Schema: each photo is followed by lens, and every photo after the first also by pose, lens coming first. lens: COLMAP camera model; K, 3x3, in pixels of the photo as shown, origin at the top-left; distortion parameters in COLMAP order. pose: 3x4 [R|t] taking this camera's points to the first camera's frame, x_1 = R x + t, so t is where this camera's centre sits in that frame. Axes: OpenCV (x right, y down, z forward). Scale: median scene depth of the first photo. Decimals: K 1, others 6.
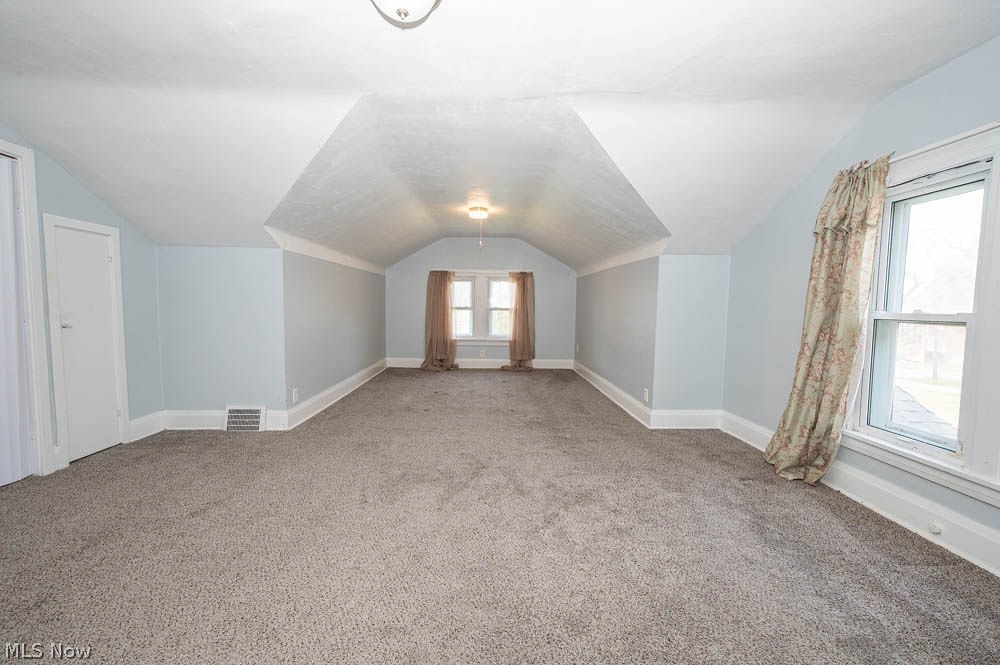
lens RADIAL K [[392.0, 0, 500.0], [0, 392.0, 332.5], [0, 0, 1]] dist [0.000052, -0.000071]
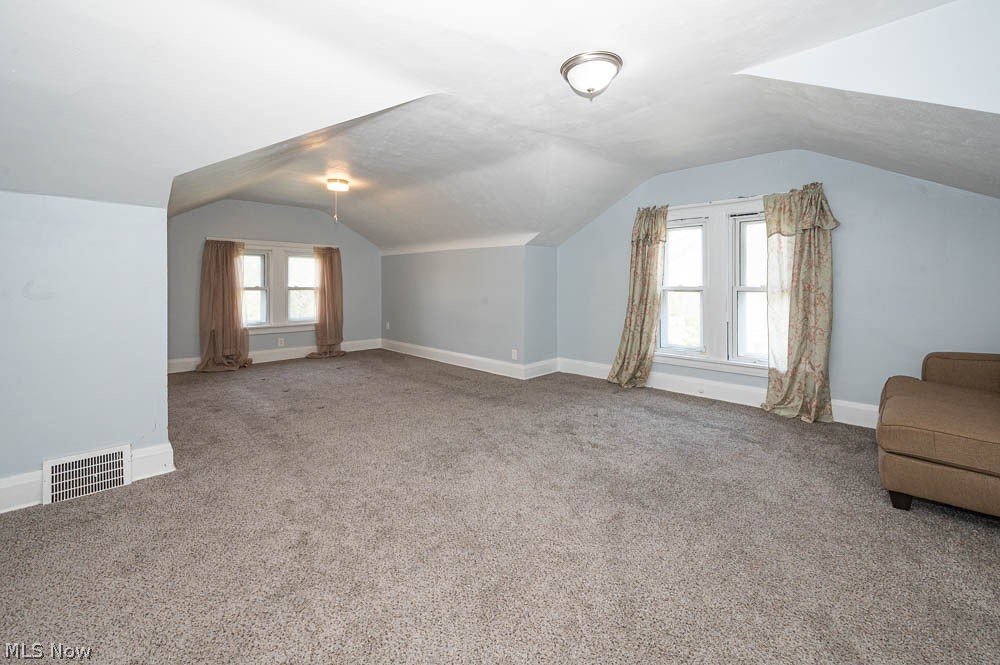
lens RADIAL K [[416.3, 0, 501.1], [0, 416.3, 282.2], [0, 0, 1]] dist [0.000461, -0.000060]
pose [[0.723864, -0.009792, 0.689874, -0.326250], [0.056218, 0.997412, -0.044831, -0.007983], [-0.687649, 0.071235, 0.722540, 0.029011]]
